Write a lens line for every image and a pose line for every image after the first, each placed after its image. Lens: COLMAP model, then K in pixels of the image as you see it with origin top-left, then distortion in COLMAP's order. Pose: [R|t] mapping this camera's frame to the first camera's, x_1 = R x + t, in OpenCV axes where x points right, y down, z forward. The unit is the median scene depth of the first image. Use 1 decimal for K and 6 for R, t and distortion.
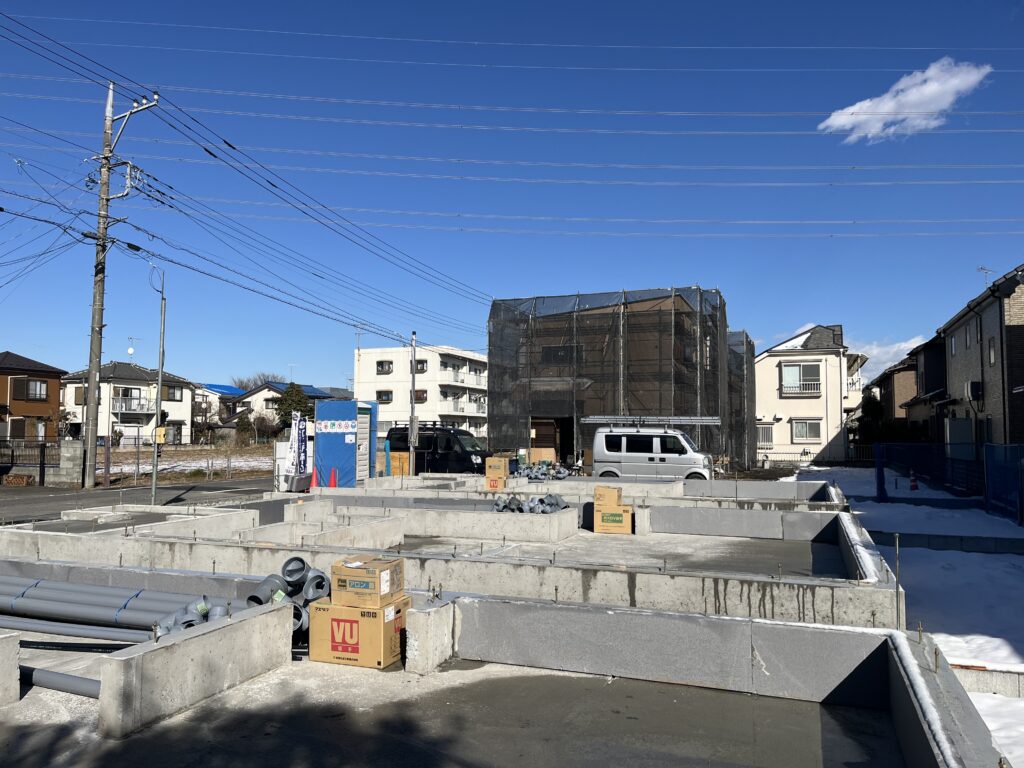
lens RADIAL K [[772.4, 0, 513.0], [0, 772.4, 382.7], [0, 0, 1]] dist [0.037480, -0.014843]
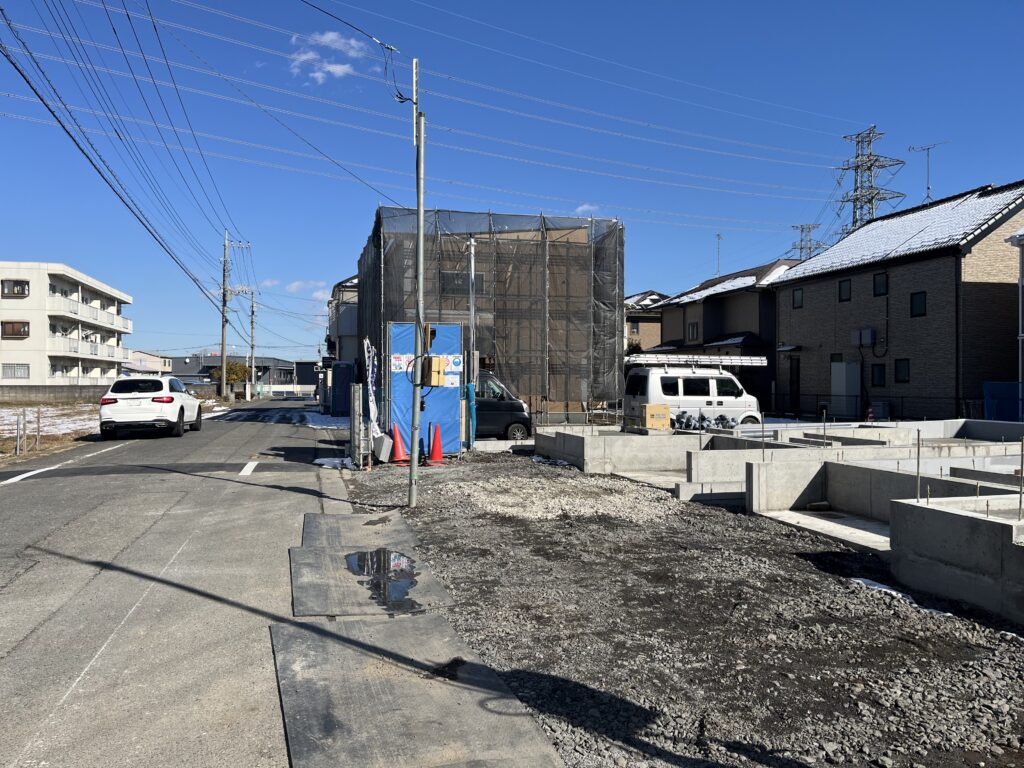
lens RADIAL K [[772.4, 0, 511.5], [0, 772.4, 385.9], [0, 0, 1]] dist [0.037480, -0.014843]
pose [[0.819163, -0.014715, 0.573372, -0.525584], [-0.028662, 0.997372, 0.066545, 0.024367], [-0.572844, -0.070945, 0.816588, 0.383263]]
